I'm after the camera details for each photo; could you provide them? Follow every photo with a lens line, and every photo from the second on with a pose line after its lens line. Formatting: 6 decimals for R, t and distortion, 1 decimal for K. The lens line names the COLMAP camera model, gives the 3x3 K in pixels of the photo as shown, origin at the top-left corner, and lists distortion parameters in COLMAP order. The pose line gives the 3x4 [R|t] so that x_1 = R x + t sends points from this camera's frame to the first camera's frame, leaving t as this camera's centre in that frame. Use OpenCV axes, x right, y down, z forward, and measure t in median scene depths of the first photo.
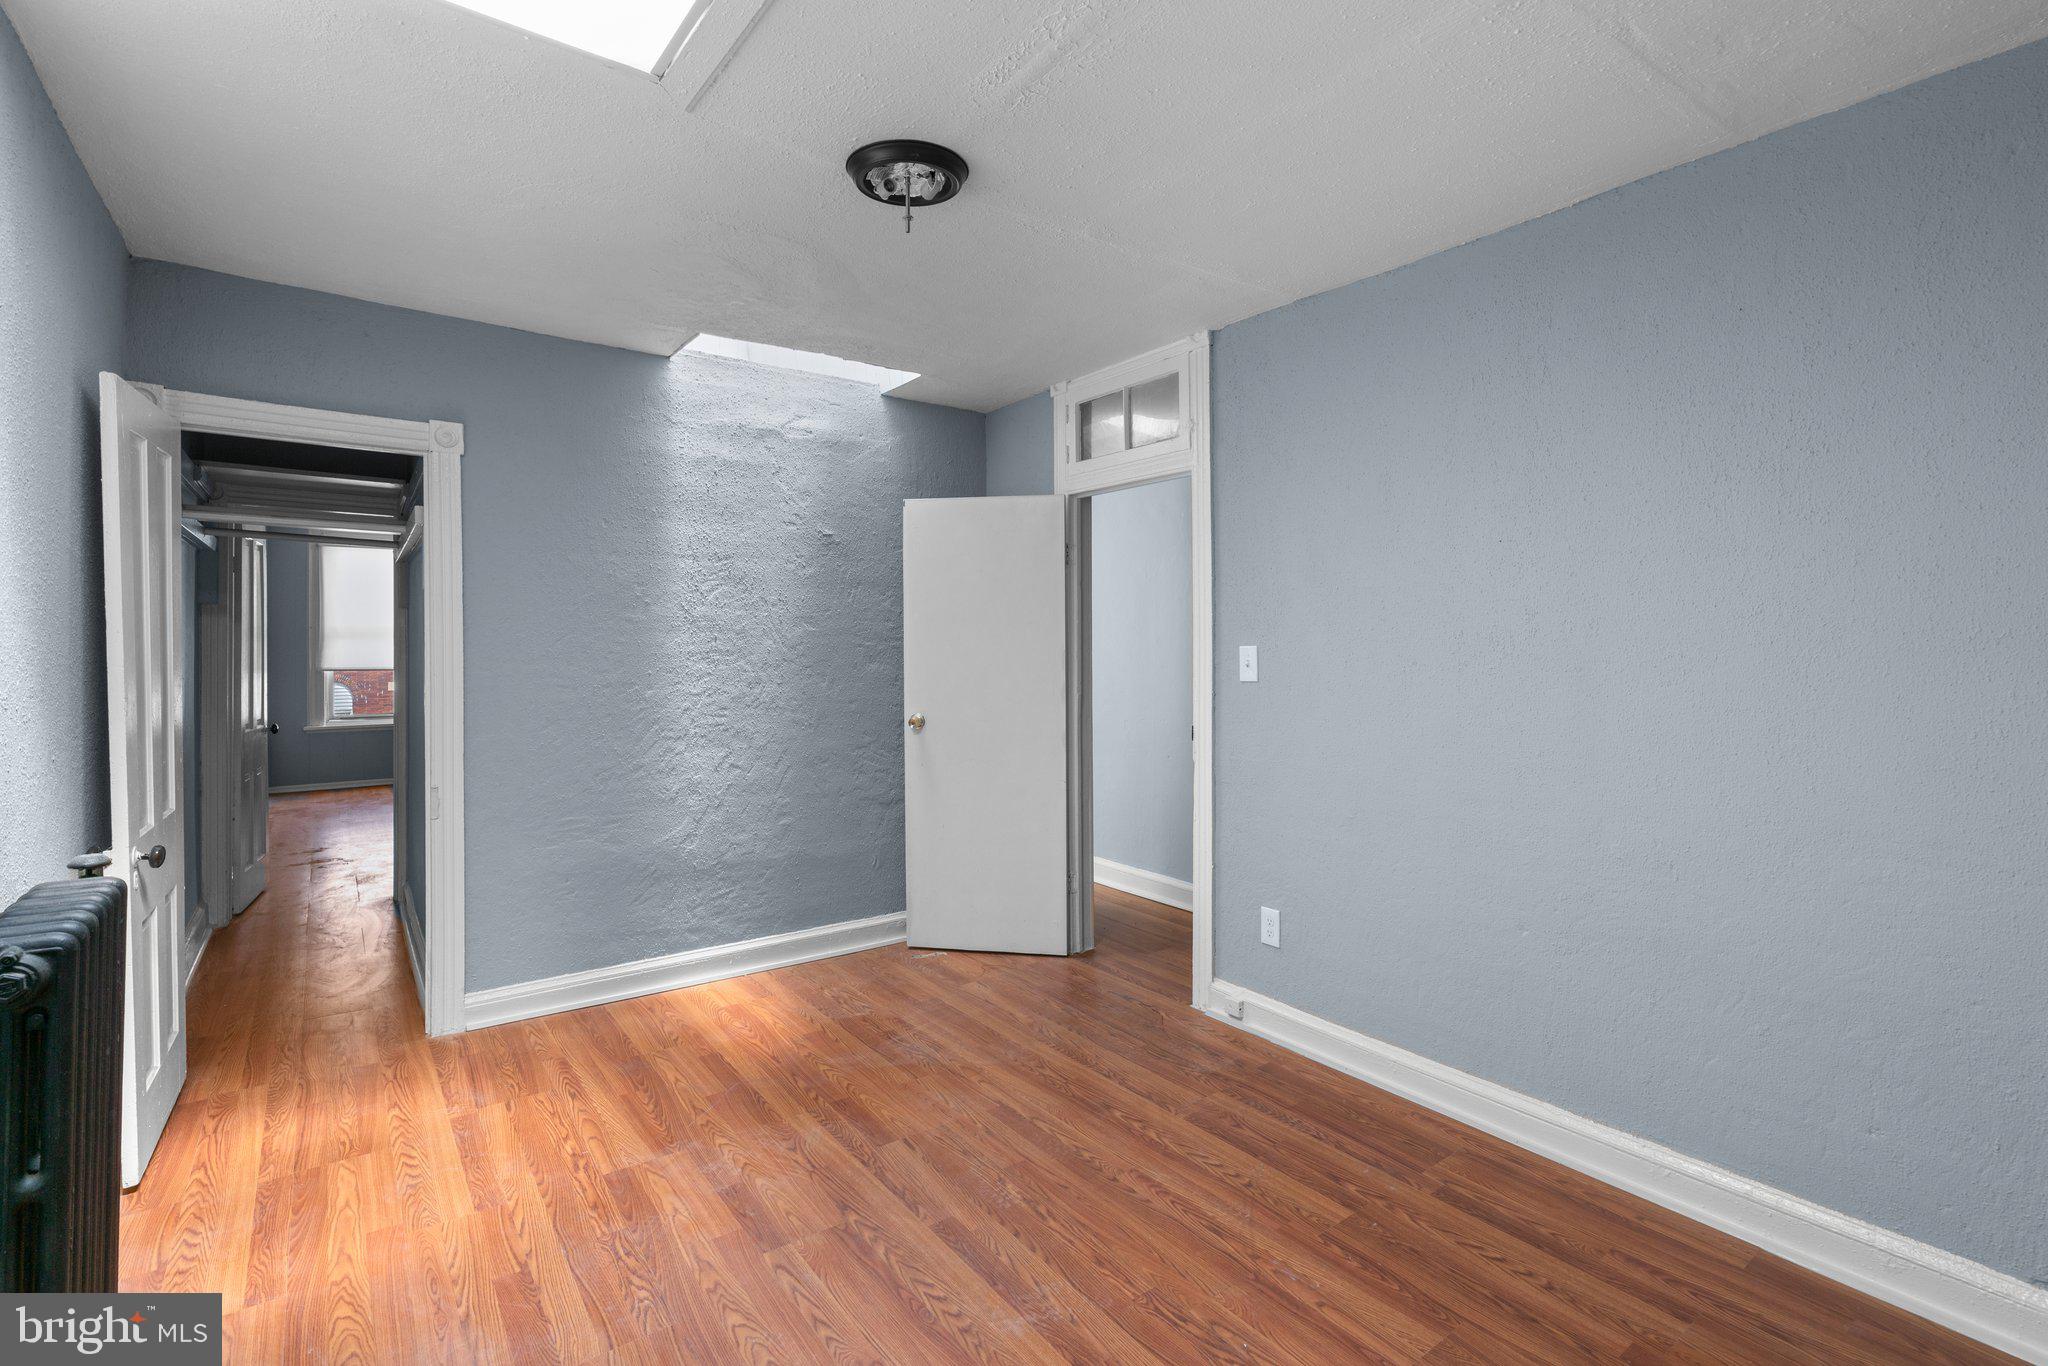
lens RADIAL K [[931.9, 0, 1024.3], [0, 931.9, 652.2], [0, 0, 1]] dist [-0.005342, 0.000610]
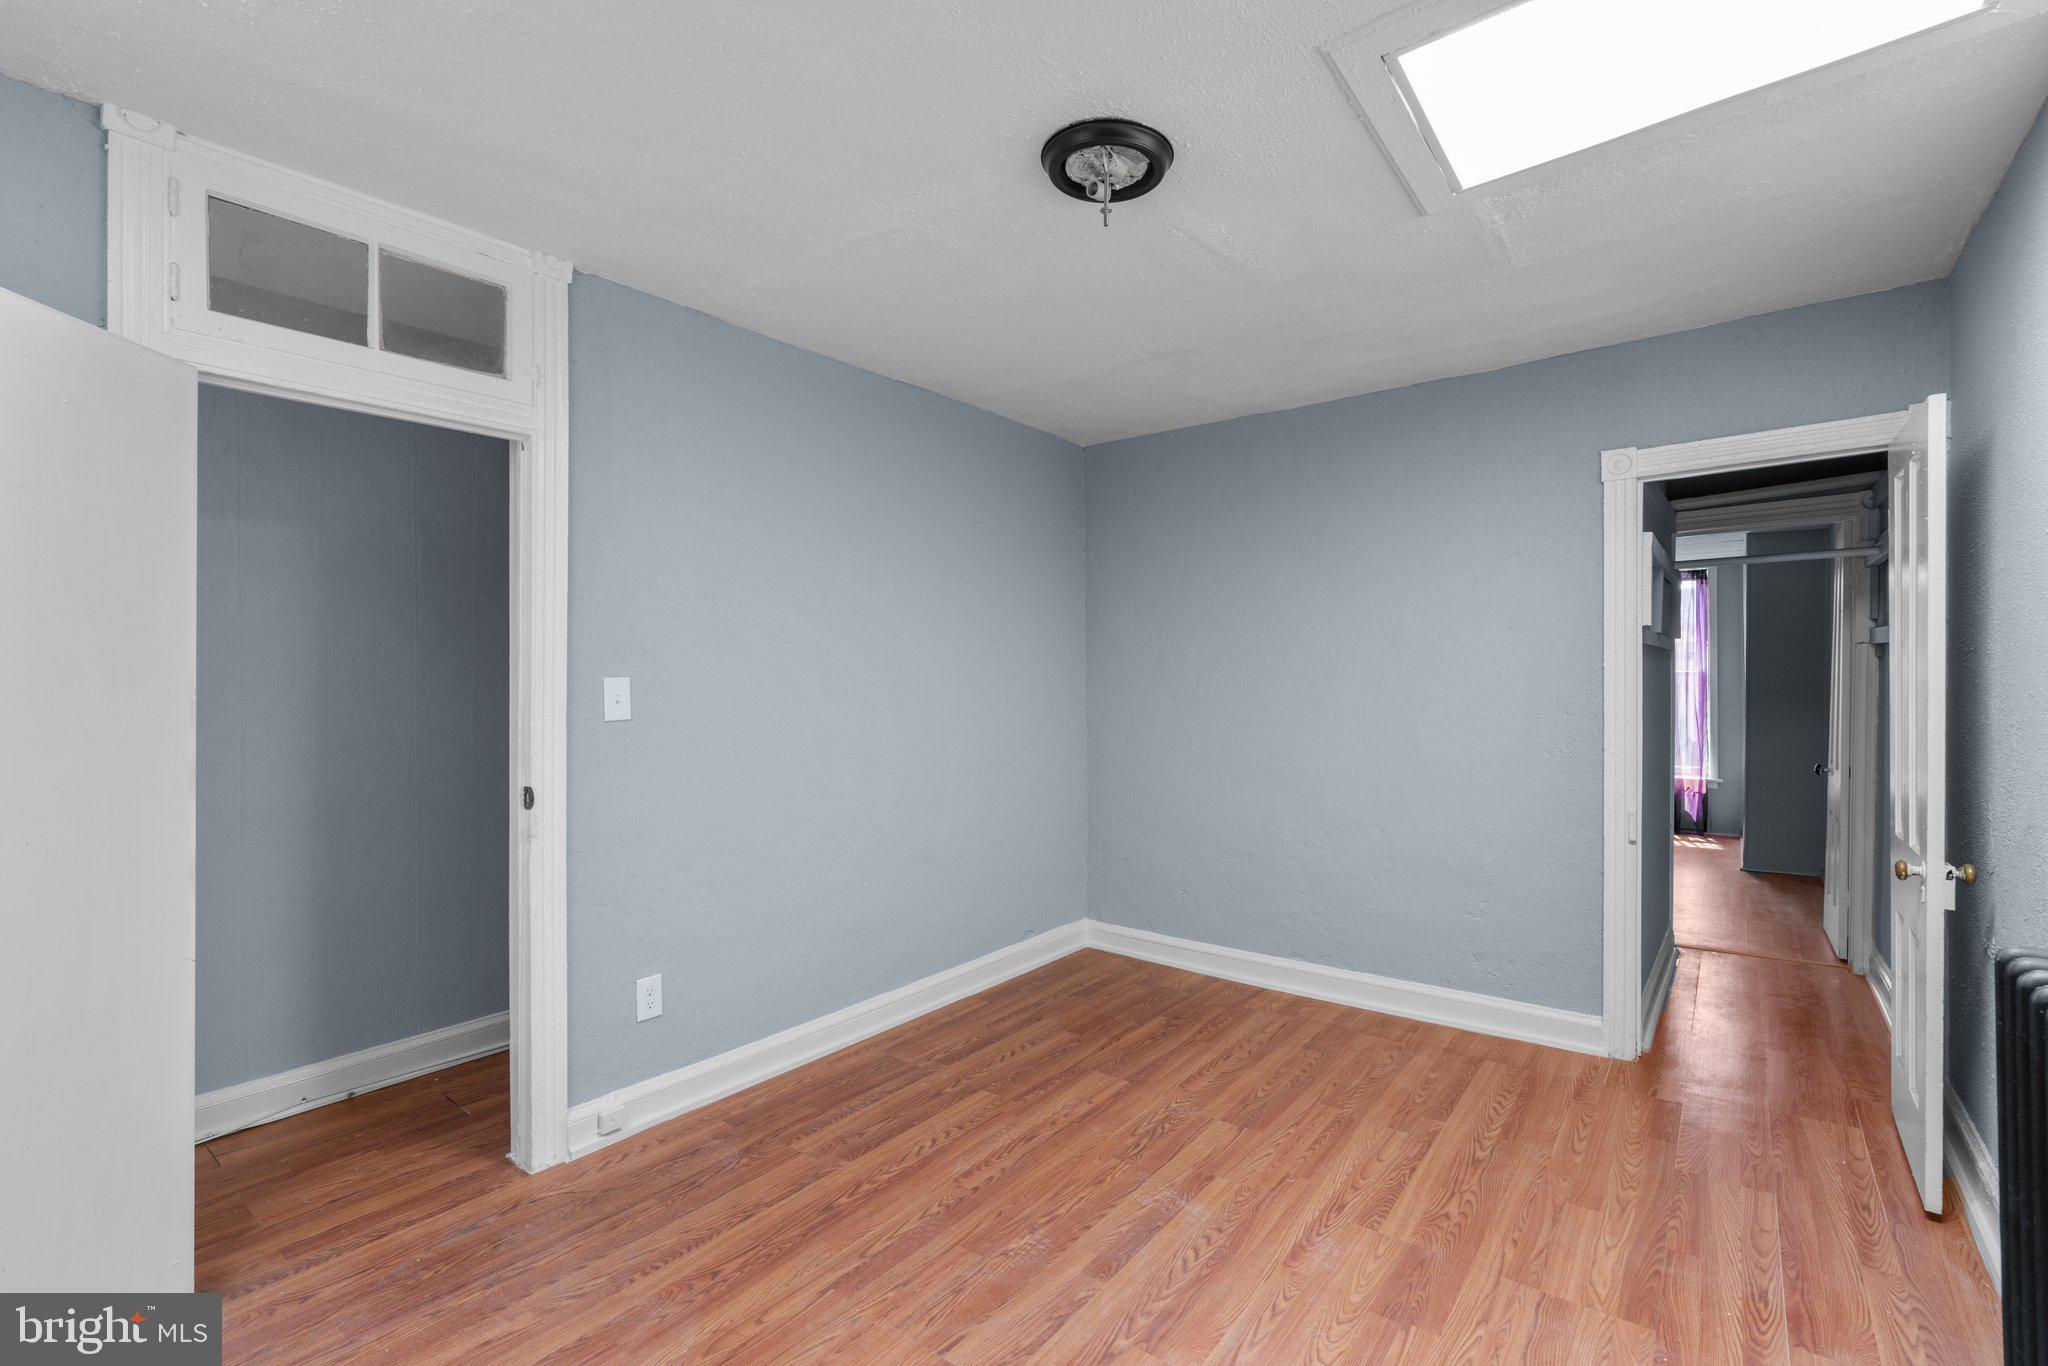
lens RADIAL K [[908.8, 0, 1028.3], [0, 908.8, 683.6], [0, 0, 1]] dist [0.000164, 0.000577]
pose [[-0.258655, -0.008579, 0.965932, -0.756368], [0.009894, 0.999885, 0.011529, -0.008307], [-0.965919, 0.012539, -0.258541, 1.011385]]
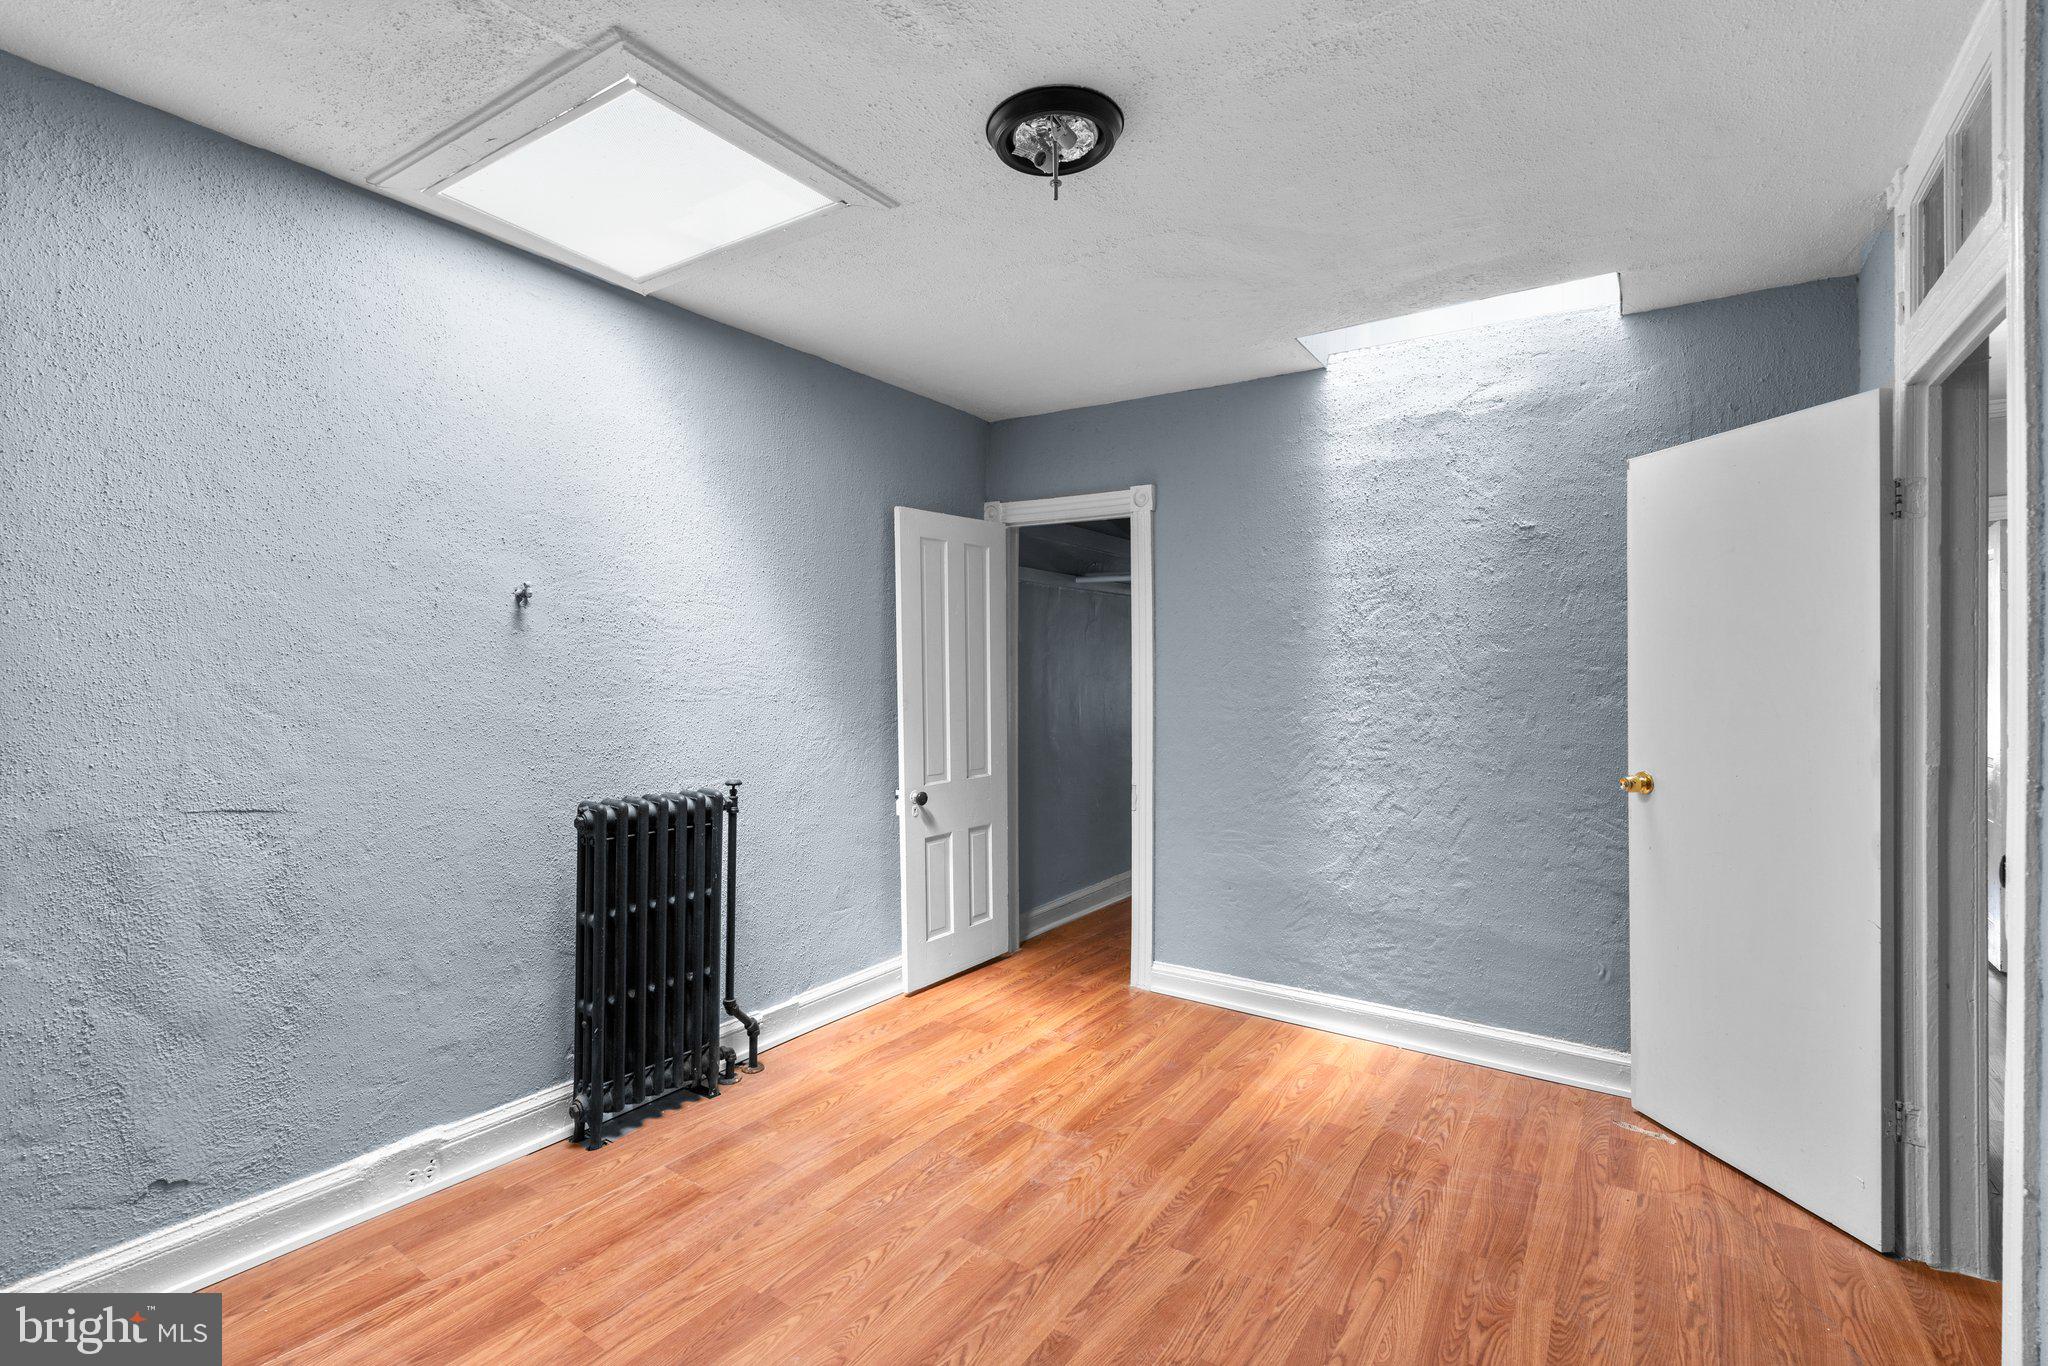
lens RADIAL K [[926.2, 0, 1047.9], [0, 926.2, 687.8], [0, 0, 1]] dist [-0.005143, 0.000072]
pose [[0.340893, 0.019019, -0.939910, 0.542852], [-0.010863, 0.999808, 0.016291, -0.002244], [0.940039, 0.004657, 0.341034, 0.535038]]
